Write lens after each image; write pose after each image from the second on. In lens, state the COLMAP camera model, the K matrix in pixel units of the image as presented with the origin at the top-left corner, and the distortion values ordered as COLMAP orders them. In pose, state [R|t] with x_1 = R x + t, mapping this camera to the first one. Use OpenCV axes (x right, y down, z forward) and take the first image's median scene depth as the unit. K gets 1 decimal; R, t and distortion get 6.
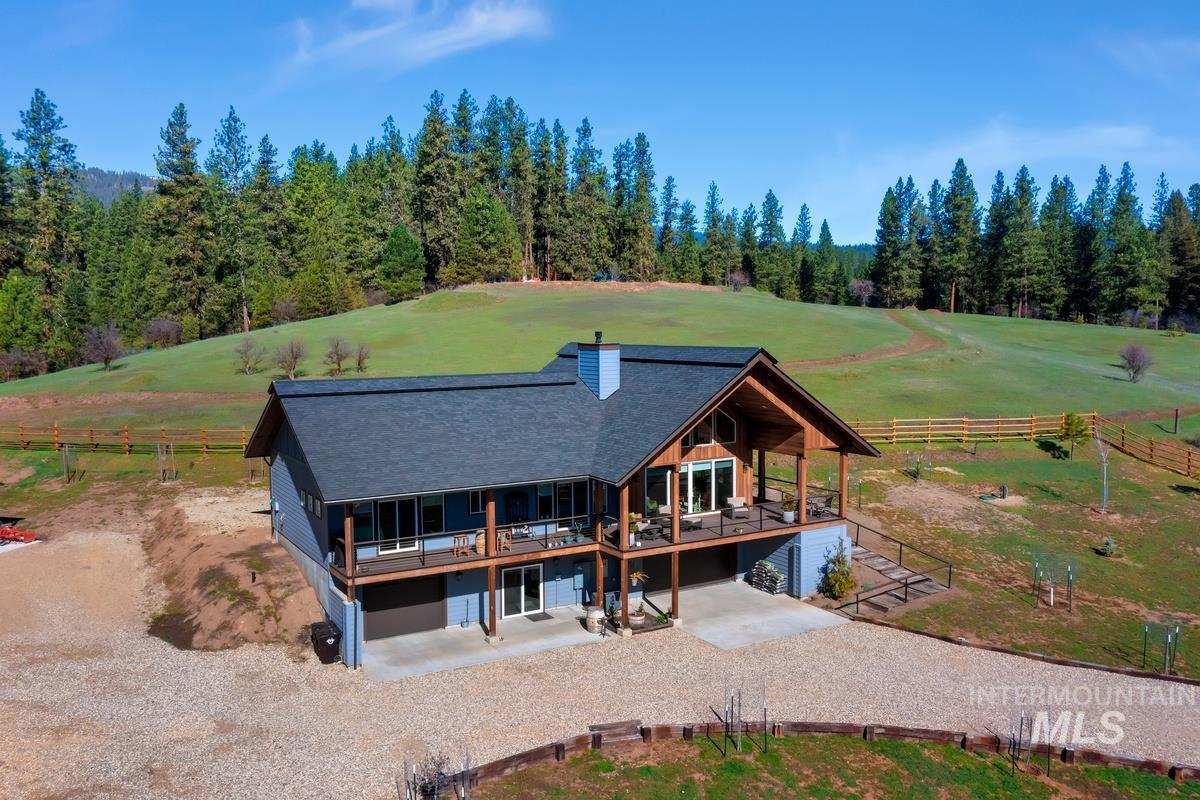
lens RADIAL K [[971.1, 0, 600.0], [0, 971.1, 400.0], [0, 0, 1]] dist [-0.000572, -0.002006]
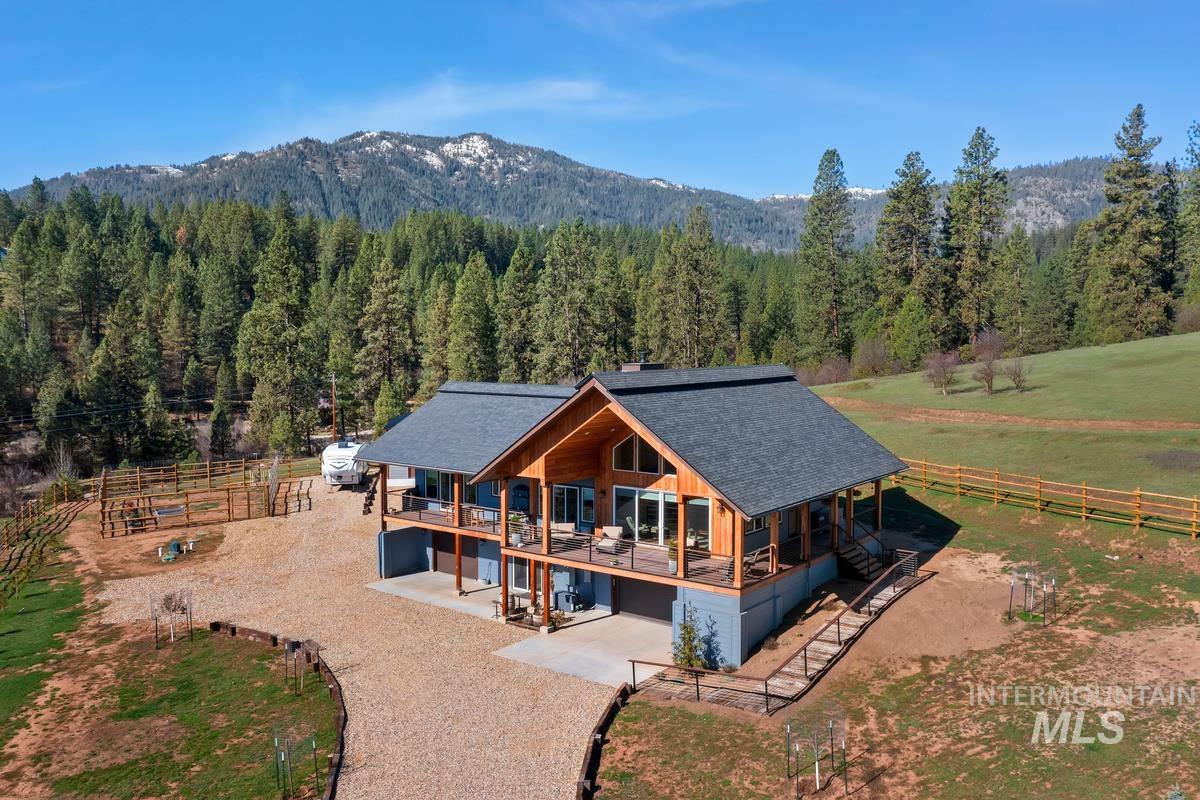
lens RADIAL K [[971.1, 0, 600.0], [0, 971.1, 400.0], [0, 0, 1]] dist [-0.000572, -0.002006]
pose [[0.359125, 0.063197, -0.931147, 0.955675], [-0.070581, 0.996687, 0.040423, -0.058625], [0.930617, 0.051205, 0.362396, 0.593304]]
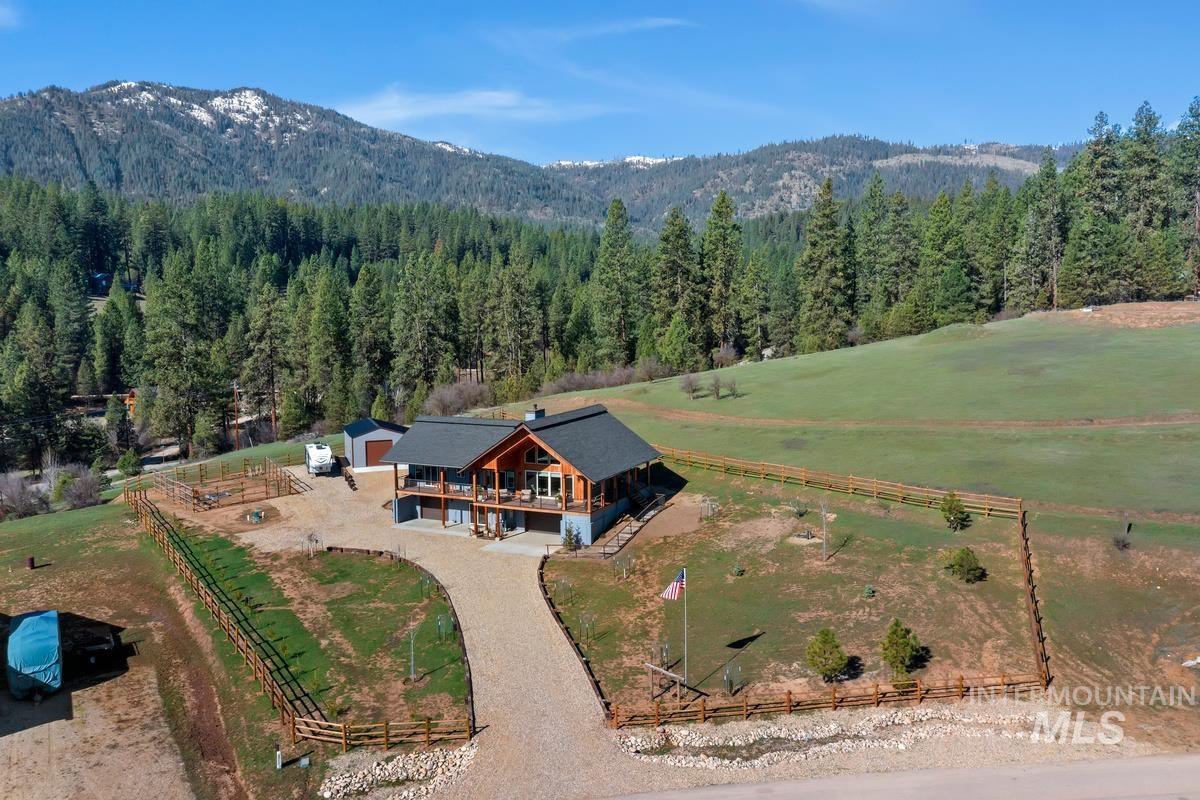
lens RADIAL K [[971.1, 0, 600.0], [0, 971.1, 400.0], [0, 0, 1]] dist [-0.000572, -0.002006]
pose [[0.550454, 0.085073, -0.830519, 1.817343], [-0.057296, 0.996299, 0.064079, -0.219777], [0.832897, 0.012313, 0.553291, -0.029110]]
